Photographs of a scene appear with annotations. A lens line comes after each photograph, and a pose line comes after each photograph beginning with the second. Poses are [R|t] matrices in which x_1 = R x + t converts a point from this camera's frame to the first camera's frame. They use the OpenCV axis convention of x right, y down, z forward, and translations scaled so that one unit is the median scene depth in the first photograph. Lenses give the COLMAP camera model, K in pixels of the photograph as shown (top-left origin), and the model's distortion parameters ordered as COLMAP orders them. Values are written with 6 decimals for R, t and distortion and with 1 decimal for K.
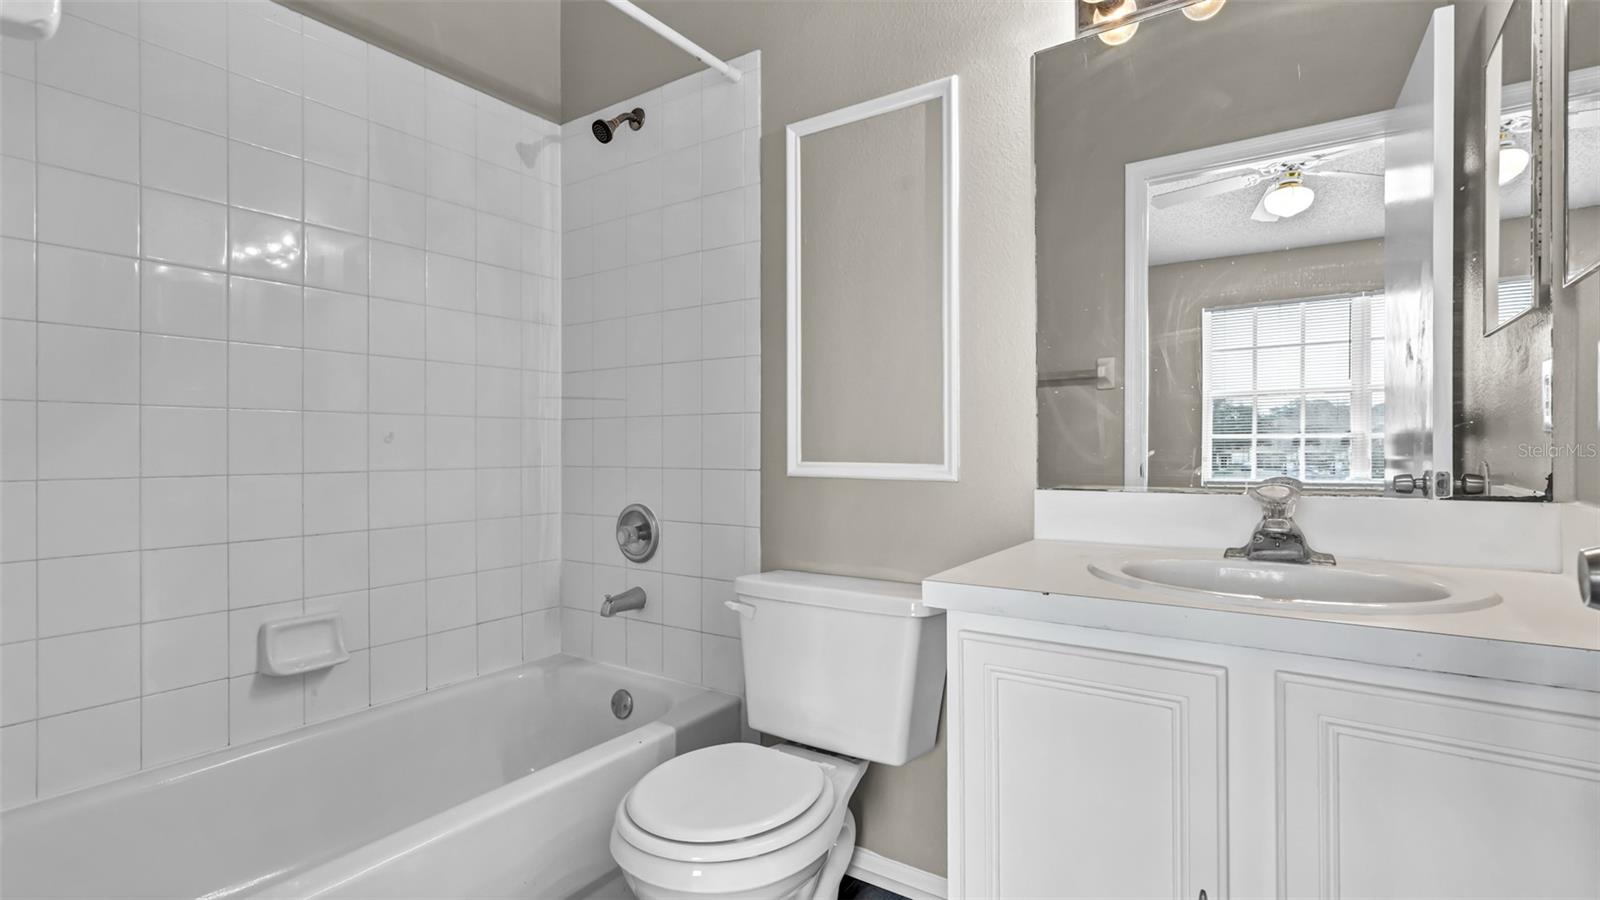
lens RADIAL K [[737.4, 0, 806.7], [0, 737.4, 448.6], [0, 0, 1]] dist [0.012884, 0.000038]
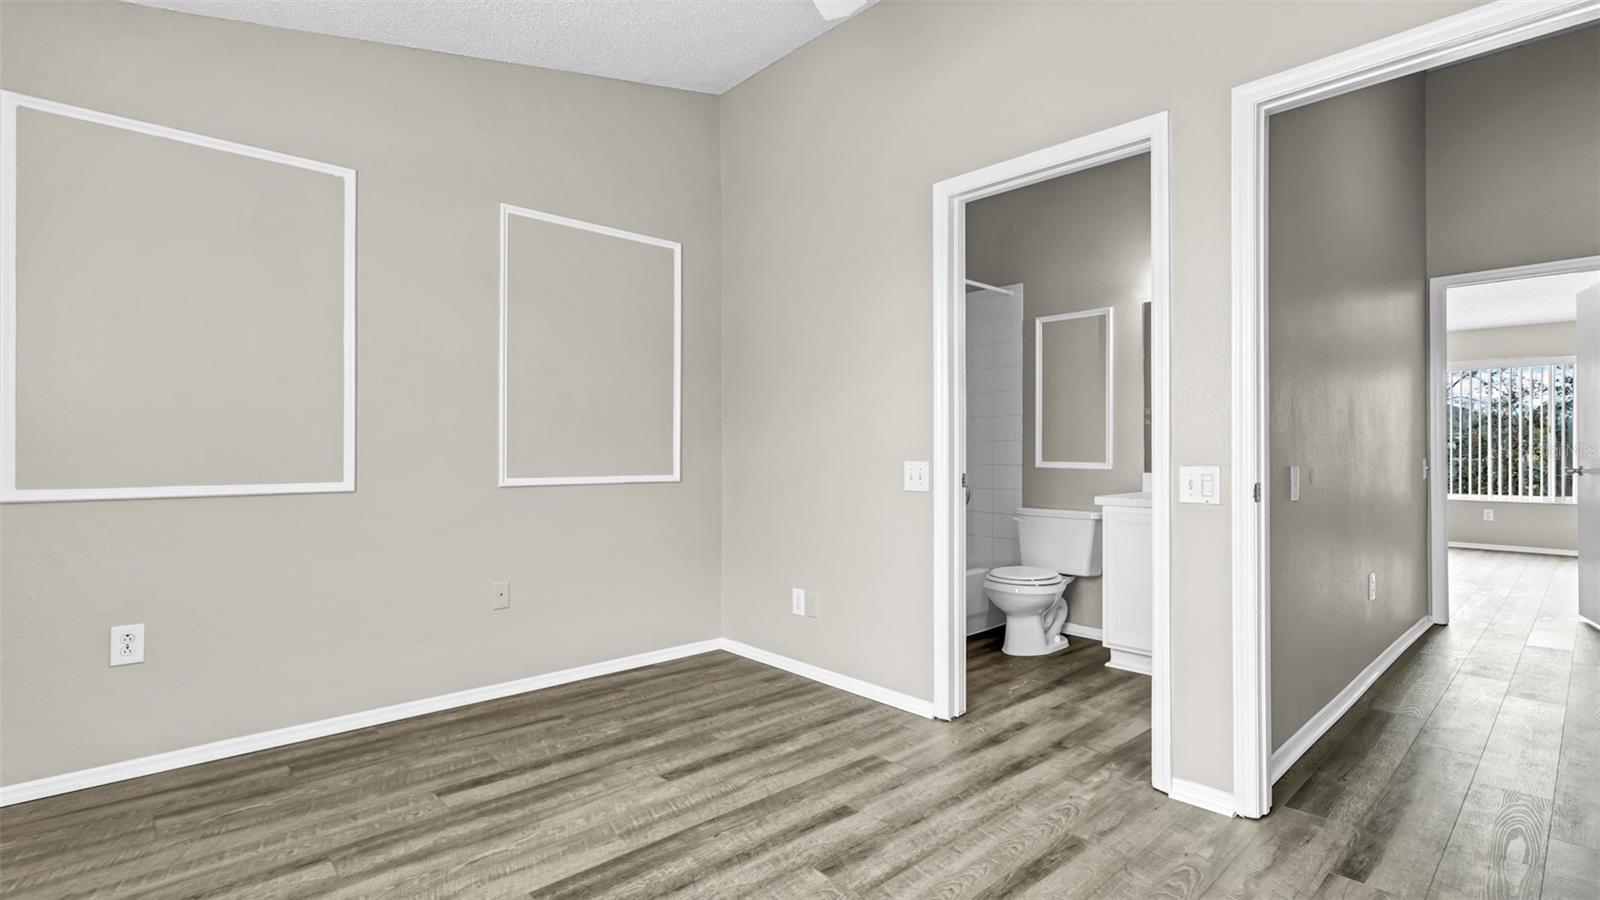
lens RADIAL K [[737.4, 0, 808.7], [0, 737.4, 445.9], [0, 0, 1]] dist [0.012884, 0.000038]
pose [[0.975556, 0.007035, -0.219641, -0.221403], [-0.009916, 0.999879, -0.012018, 0.004933], [0.219529, 0.013902, 0.975507, -1.498097]]
